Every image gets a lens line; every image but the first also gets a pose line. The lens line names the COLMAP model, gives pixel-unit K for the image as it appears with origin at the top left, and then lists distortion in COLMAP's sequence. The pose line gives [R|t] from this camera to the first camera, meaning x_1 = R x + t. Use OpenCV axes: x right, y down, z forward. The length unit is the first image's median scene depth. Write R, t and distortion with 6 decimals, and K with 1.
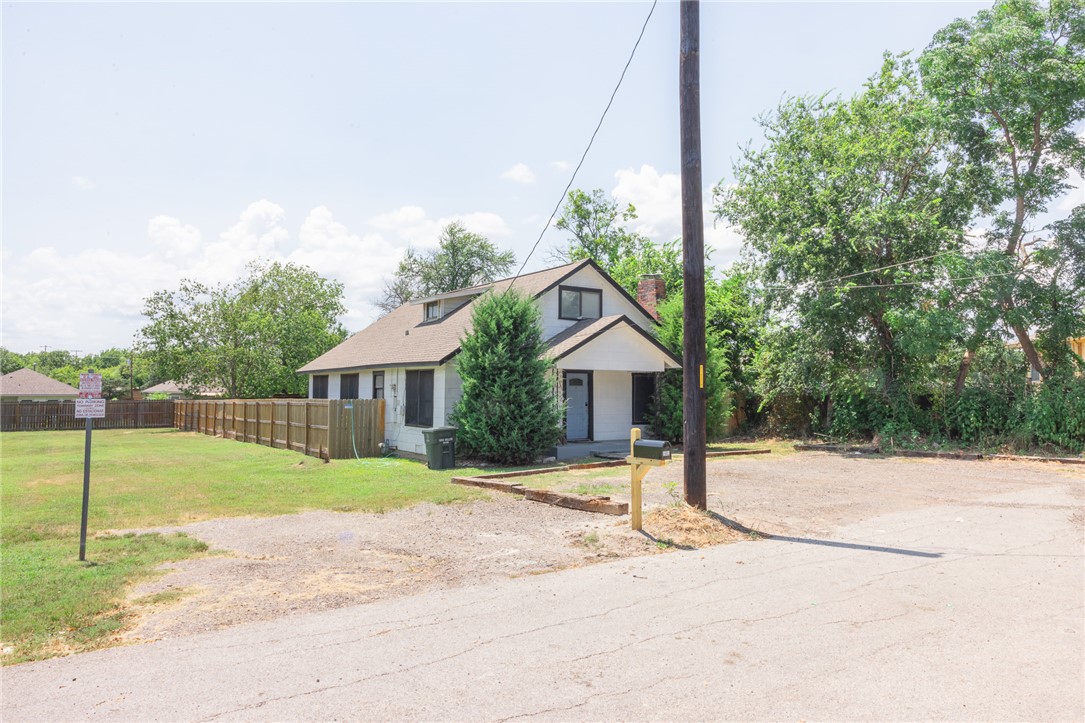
lens RADIAL K [[725.1, 0, 542.6], [0, 725.1, 358.5], [0, 0, 1]] dist [-0.001408, 0.002578]
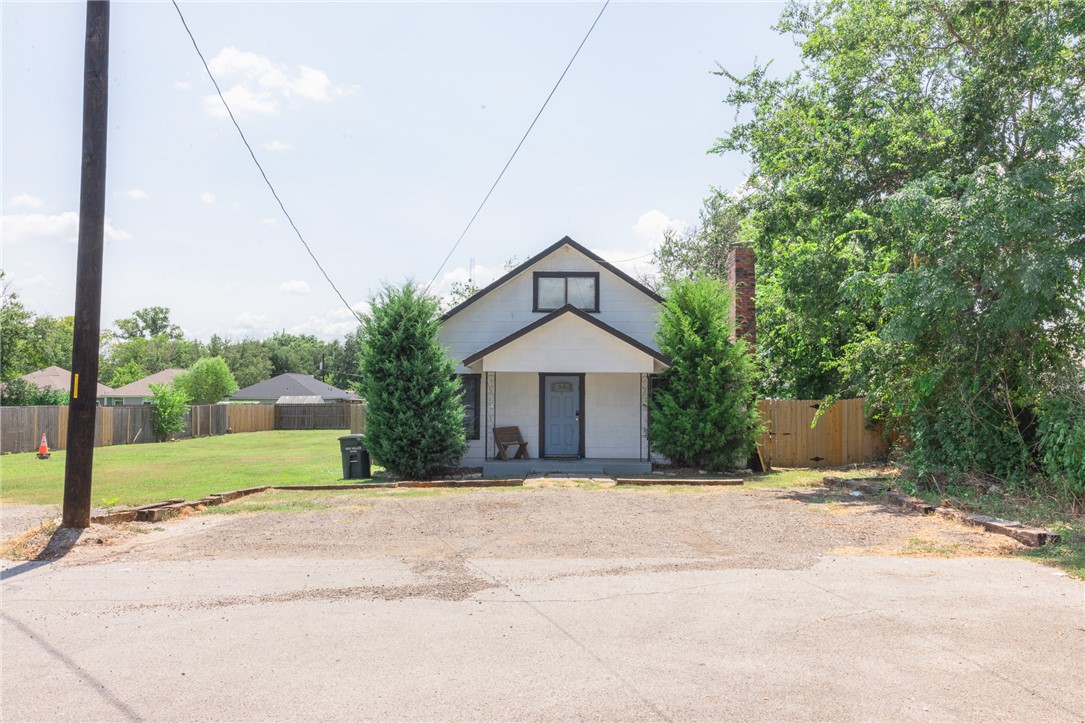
lens RADIAL K [[908.3, 0, 542.6], [0, 908.3, 364.4], [0, 0, 1]] dist [0.005005, 0.000532]
pose [[0.822958, -0.012901, -0.567956, 0.614276], [0.021609, 0.999729, 0.008604, -0.002546], [0.567691, -0.019354, 0.823014, 0.132312]]
